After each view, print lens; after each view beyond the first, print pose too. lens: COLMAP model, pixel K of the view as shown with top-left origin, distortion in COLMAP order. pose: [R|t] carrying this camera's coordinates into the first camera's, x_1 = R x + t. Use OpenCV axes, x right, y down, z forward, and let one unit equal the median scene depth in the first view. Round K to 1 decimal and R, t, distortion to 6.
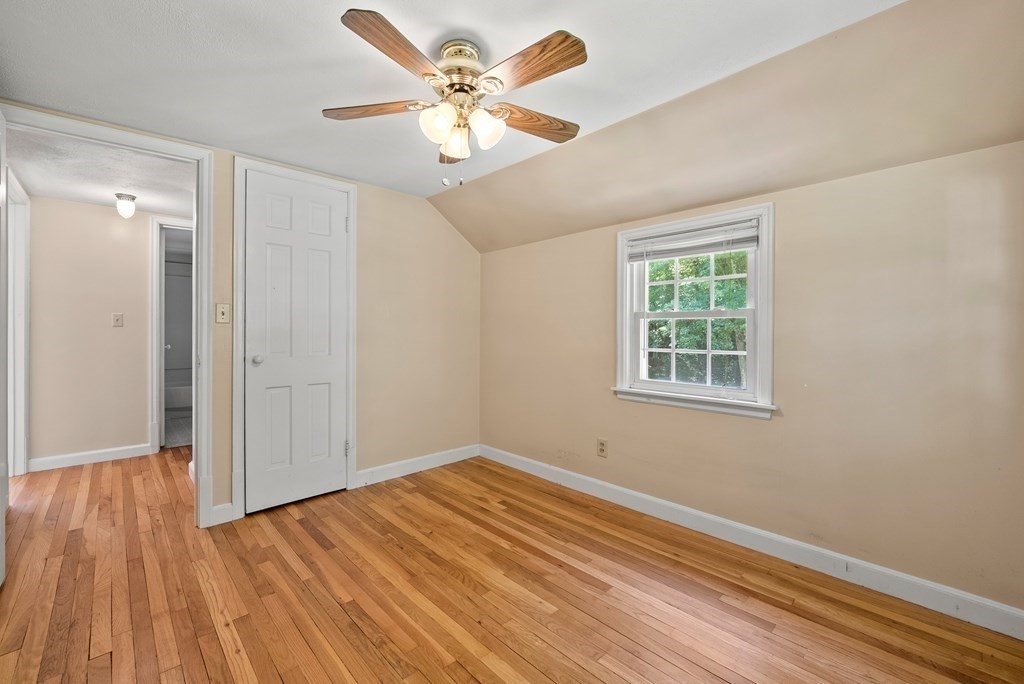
lens RADIAL K [[432.0, 0, 507.7], [0, 432.0, 328.7], [0, 0, 1]] dist [-0.008019, 0.000015]
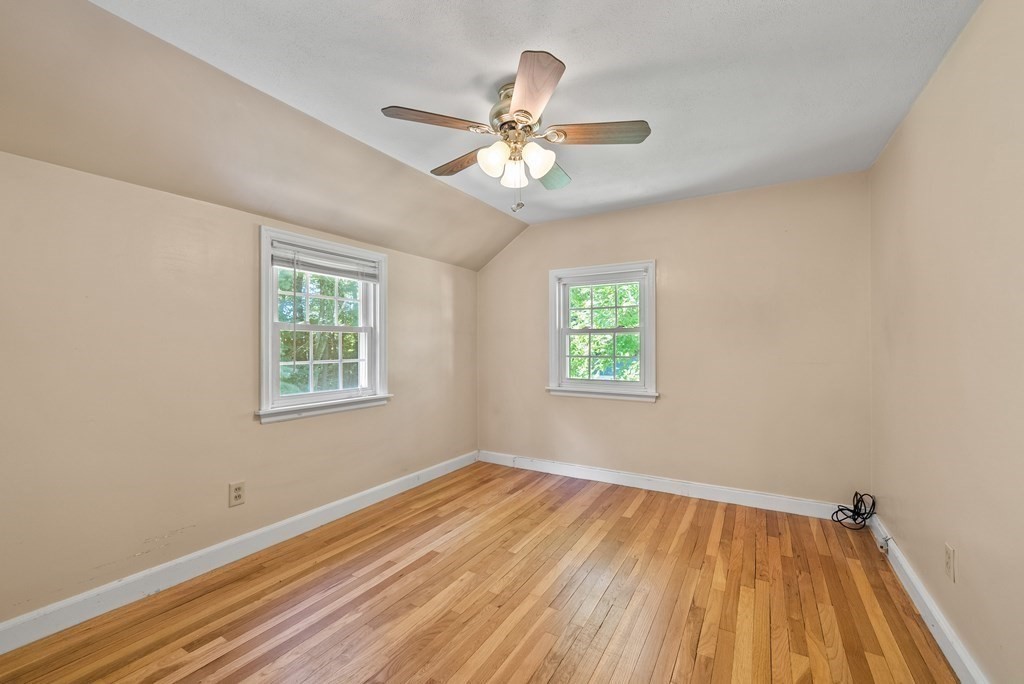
lens RADIAL K [[423.2, 0, 512.0], [0, 423.2, 342.0], [0, 0, 1]] dist [-0.003721, -0.000838]
pose [[-0.288093, 0.006927, 0.957577, -0.768360], [-0.005282, 0.999947, -0.008823, 0.009429], [-0.957588, -0.007600, -0.288041, 0.885025]]
